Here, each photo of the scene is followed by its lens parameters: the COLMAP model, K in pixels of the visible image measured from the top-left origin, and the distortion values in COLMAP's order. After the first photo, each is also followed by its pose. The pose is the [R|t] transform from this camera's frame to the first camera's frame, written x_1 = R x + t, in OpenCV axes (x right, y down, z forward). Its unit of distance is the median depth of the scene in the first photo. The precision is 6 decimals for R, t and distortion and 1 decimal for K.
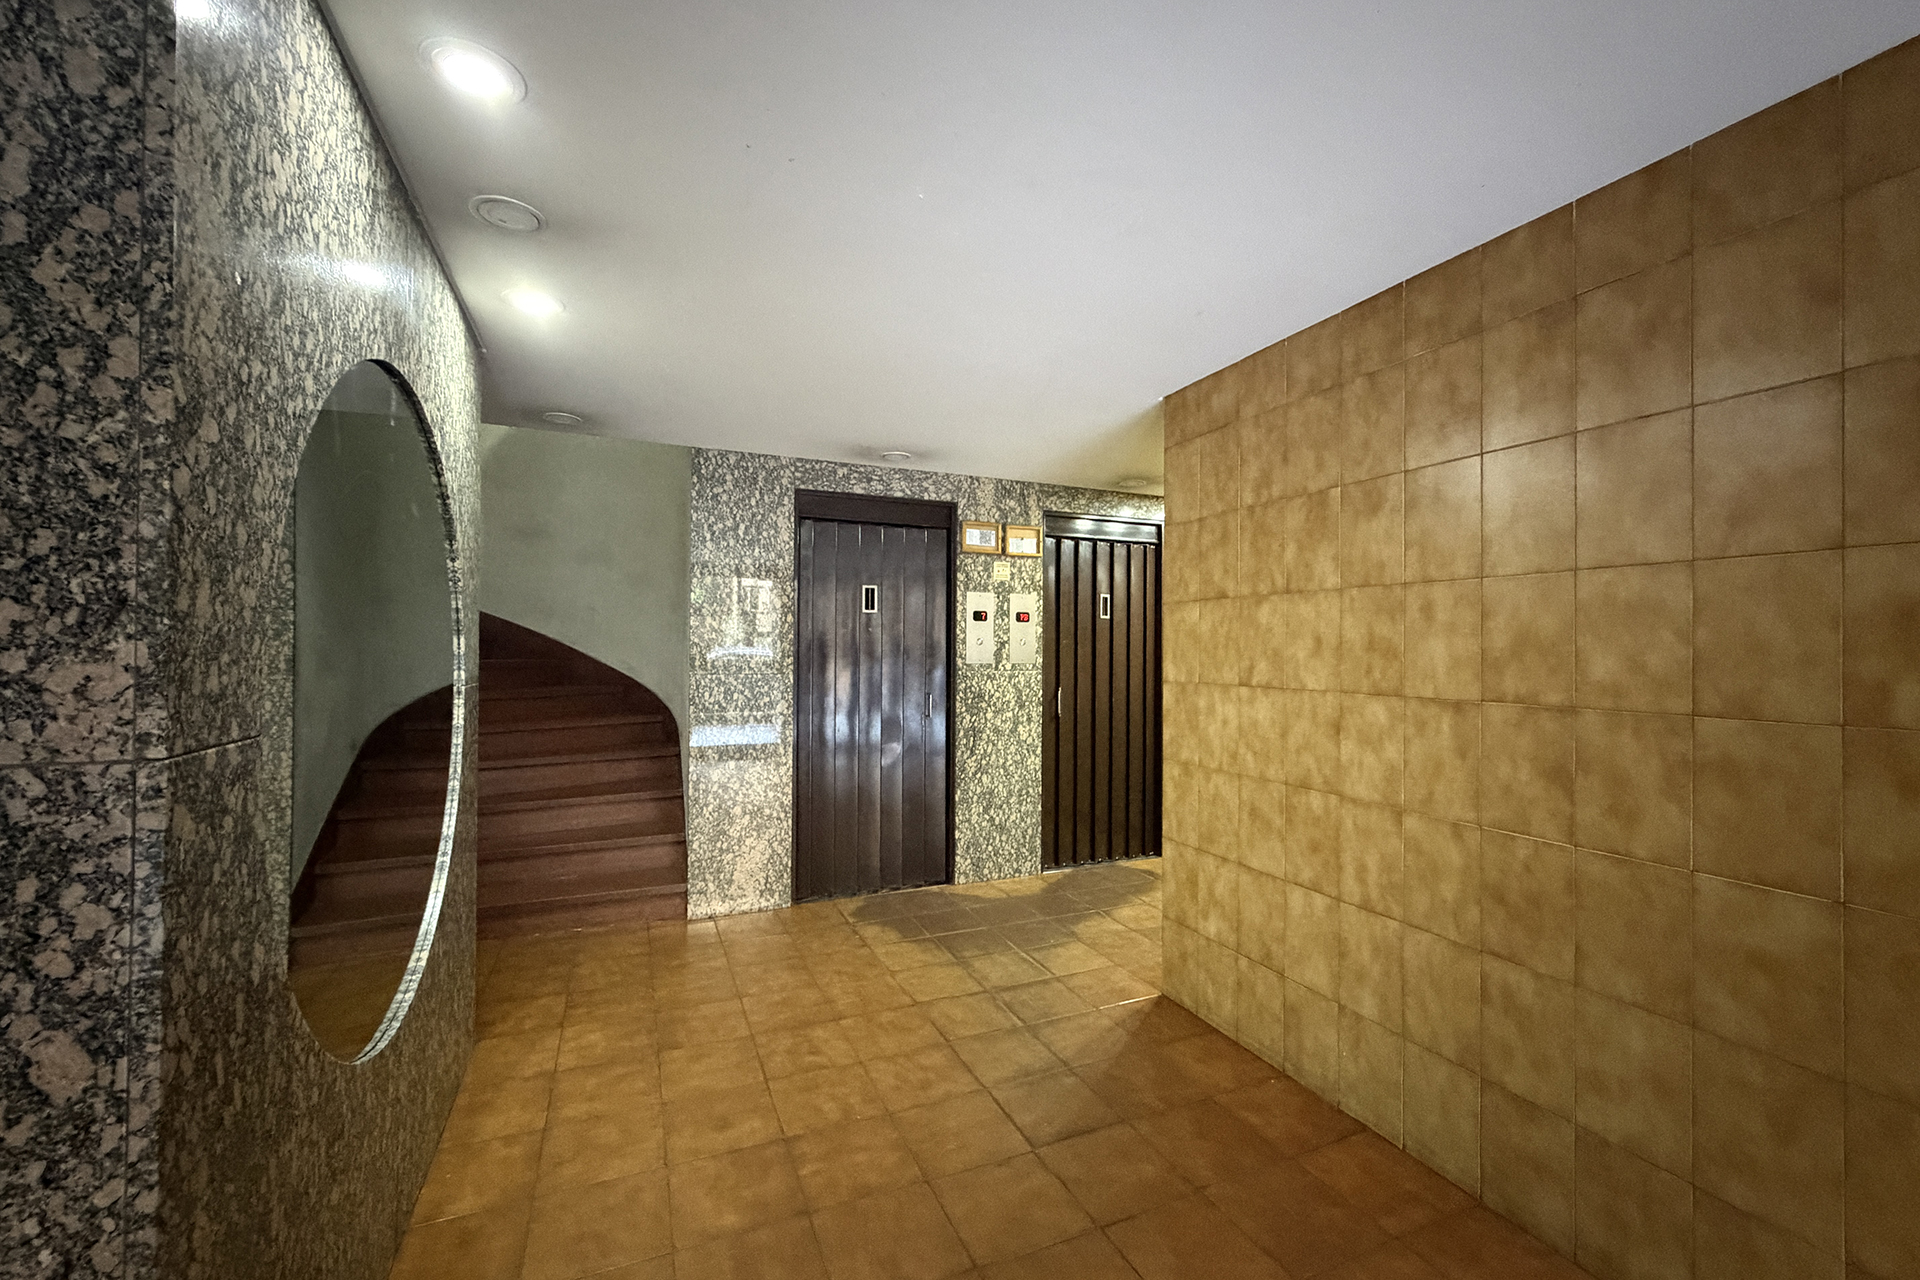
lens RADIAL K [[763.0, 0, 960.0], [0, 763.0, 640.0], [0, 0, 1]] dist [0.000977, 0.000137]
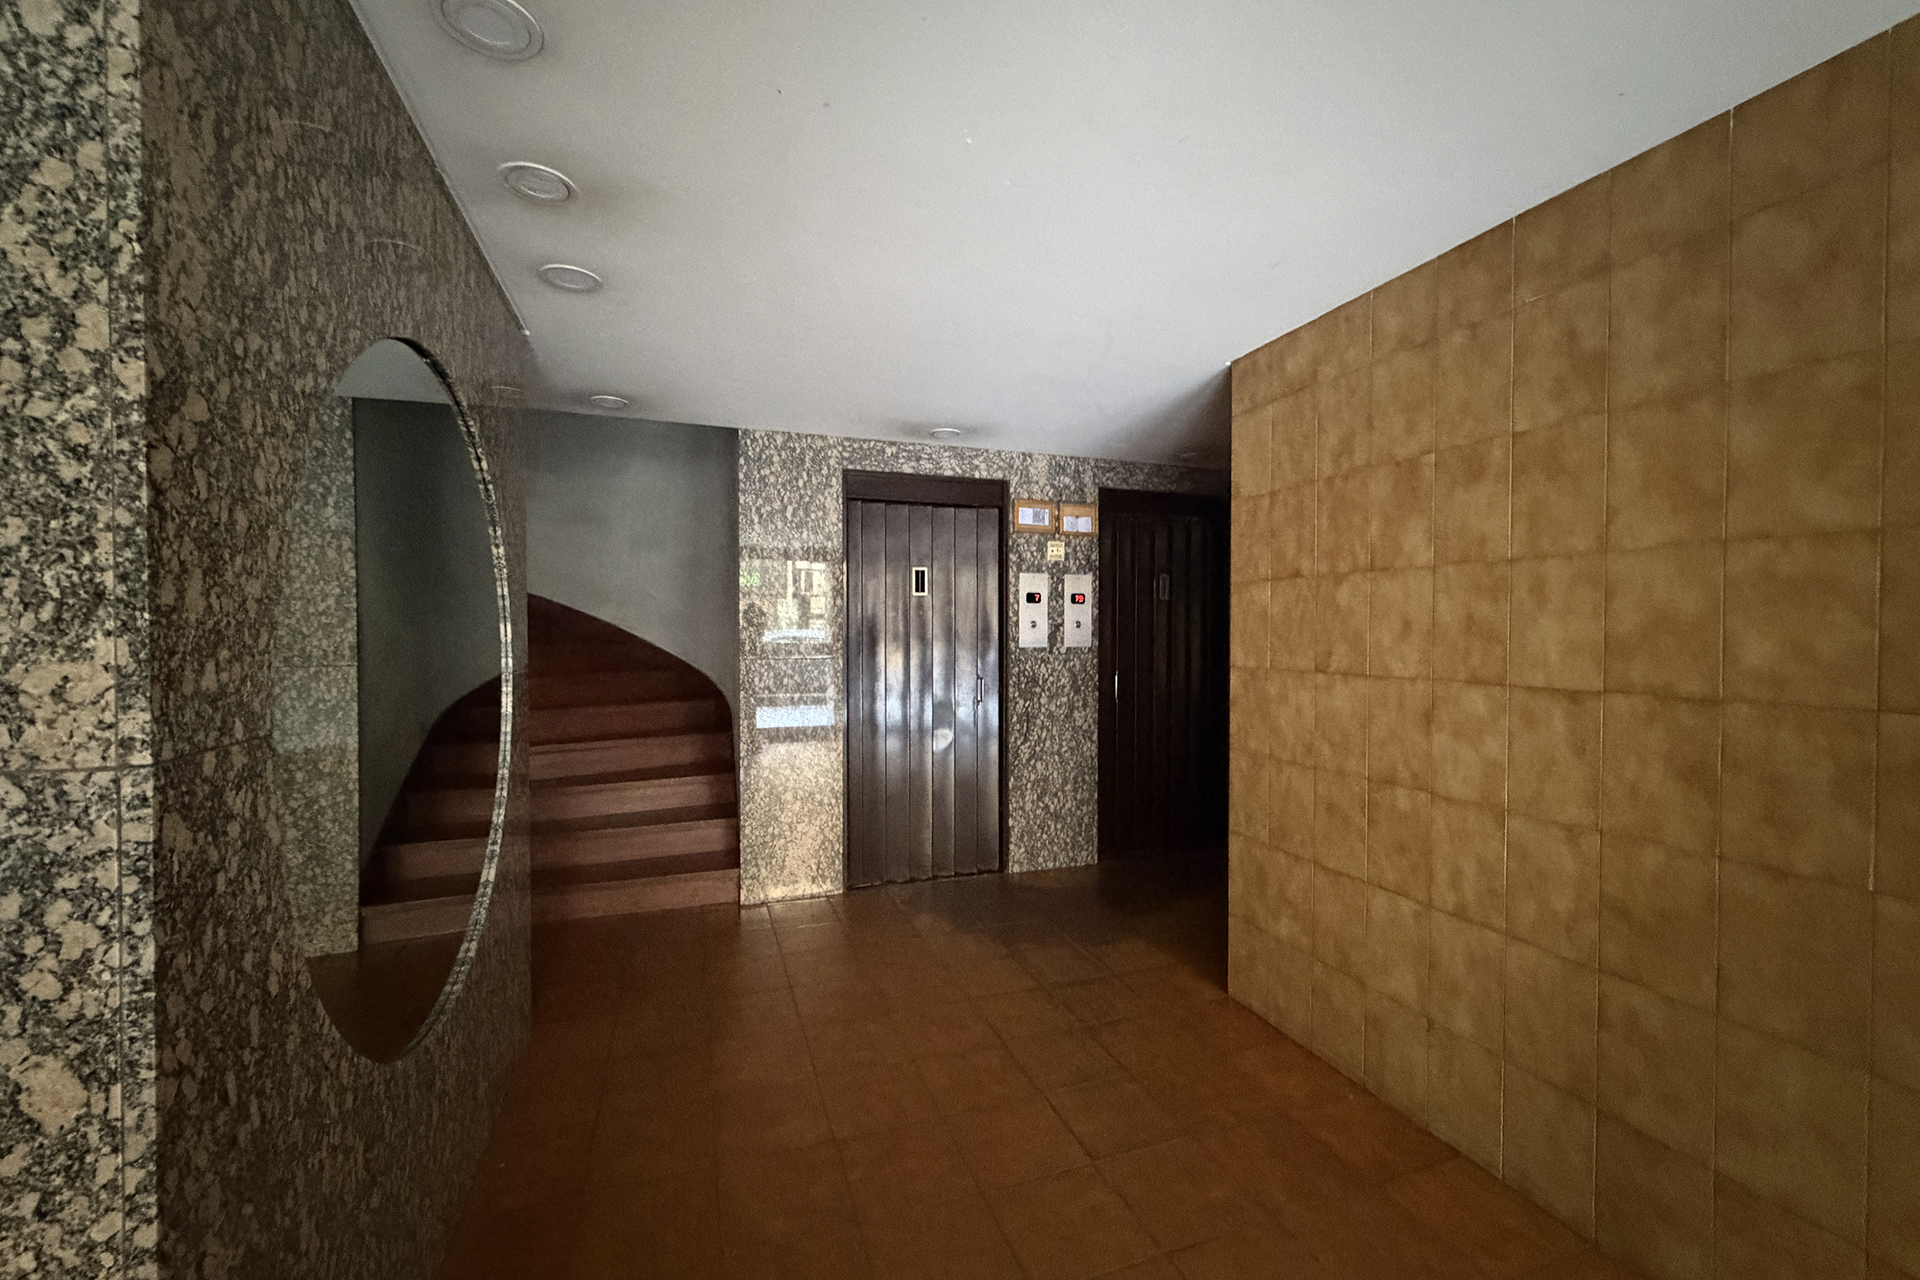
lens RADIAL K [[763.0, 0, 960.0], [0, 763.0, 640.0], [0, 0, 1]] dist [0.000977, 0.000137]
pose [[0.997613, -0.004465, -0.068909, -0.000365], [0.006164, 0.999682, 0.024466, -0.009579], [0.068778, -0.024832, 0.997323, 0.116471]]
